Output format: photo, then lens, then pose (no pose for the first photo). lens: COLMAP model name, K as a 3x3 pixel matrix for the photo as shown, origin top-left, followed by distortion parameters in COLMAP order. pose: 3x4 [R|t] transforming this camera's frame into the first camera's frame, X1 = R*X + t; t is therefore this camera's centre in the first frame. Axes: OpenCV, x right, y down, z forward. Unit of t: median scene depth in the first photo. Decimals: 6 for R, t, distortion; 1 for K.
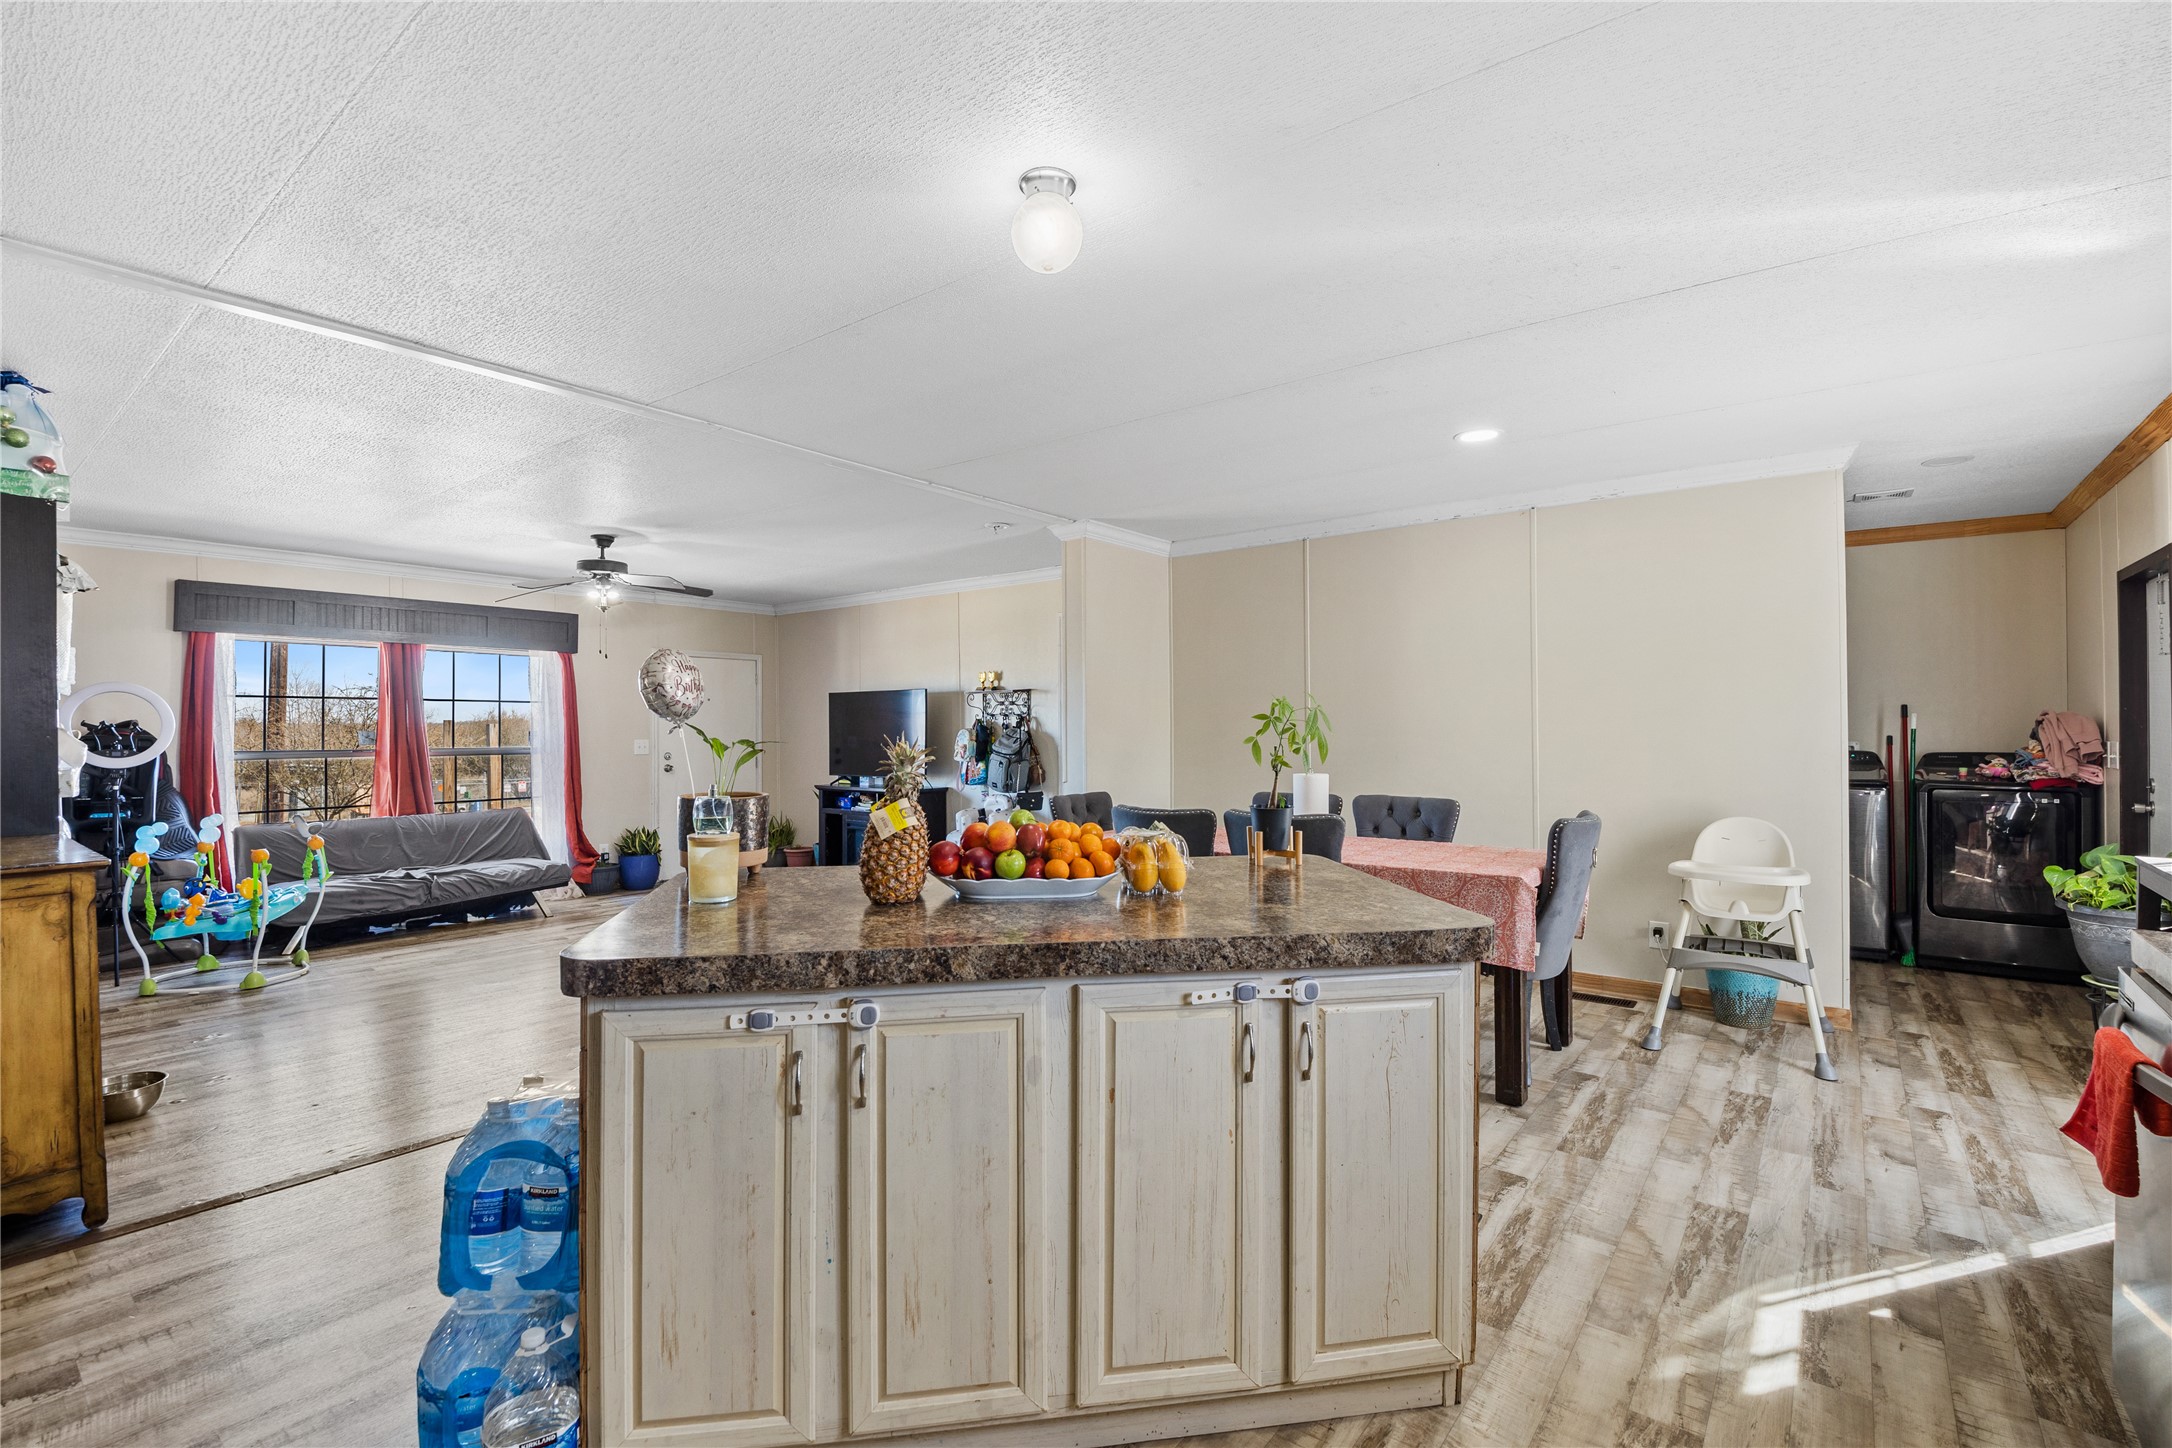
lens RADIAL K [[965.1, 0, 1086.0], [0, 965.1, 724.0], [0, 0, 1]] dist [-0.002624, -0.000272]
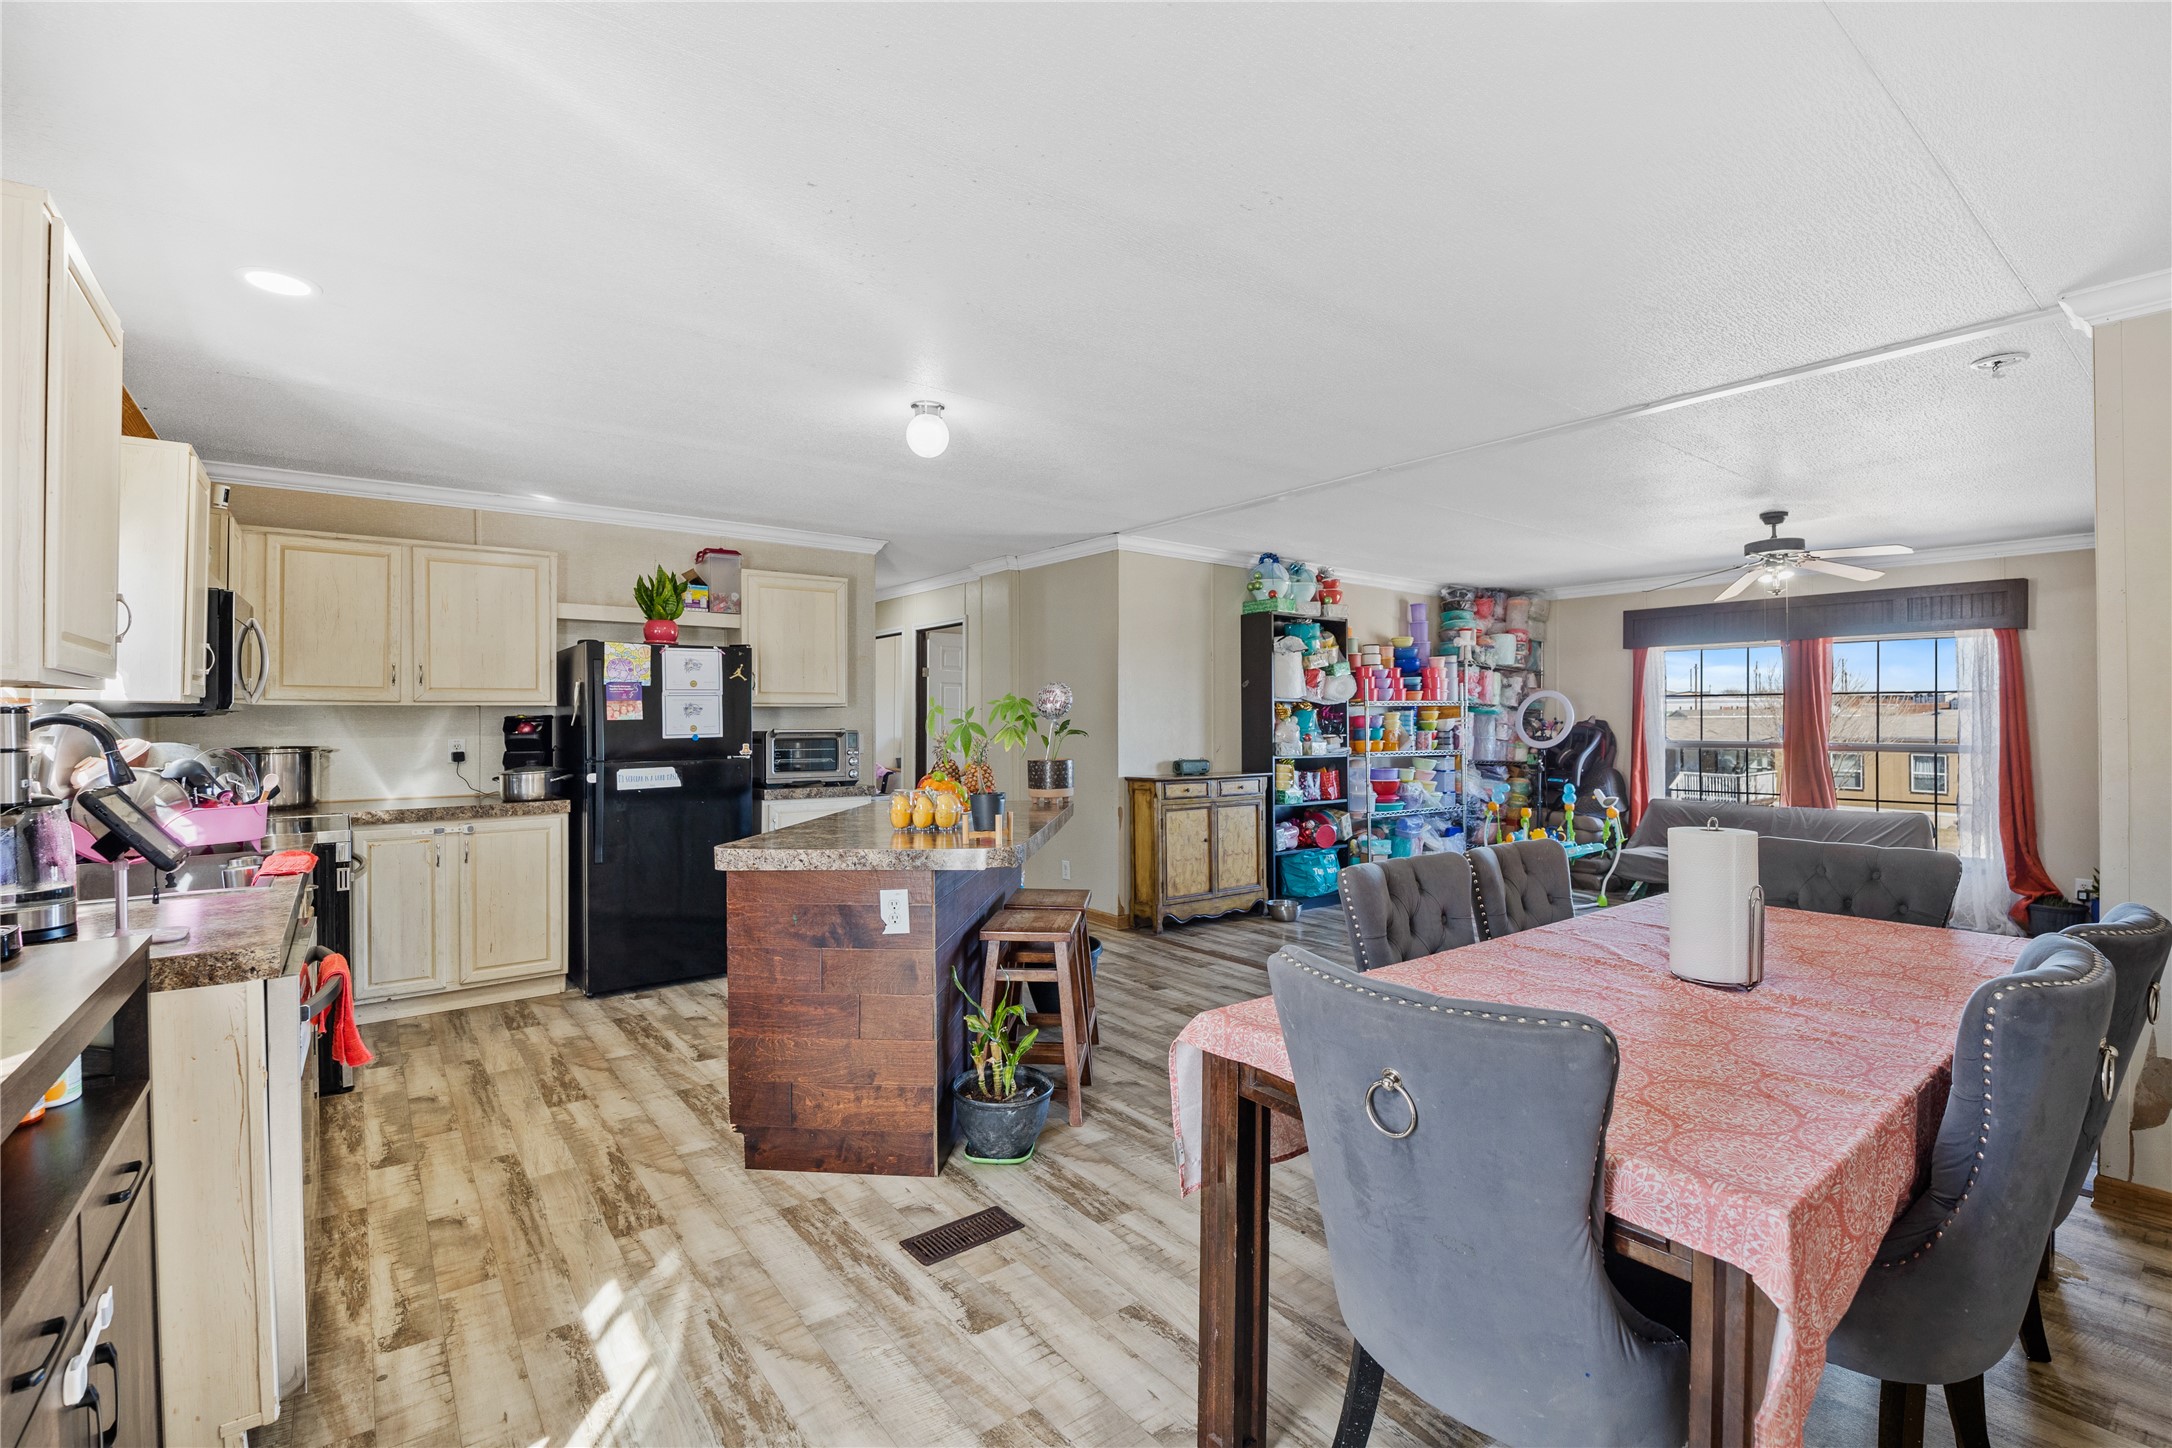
lens RADIAL K [[965.1, 0, 1086.0], [0, 965.1, 724.0], [0, 0, 1]] dist [-0.002624, -0.000272]
pose [[-0.251661, 0.001015, -0.967815, 1.390121], [0.000868, 0.999999, 0.000823, 0.009035], [0.967815, -0.000633, -0.251662, 1.538989]]
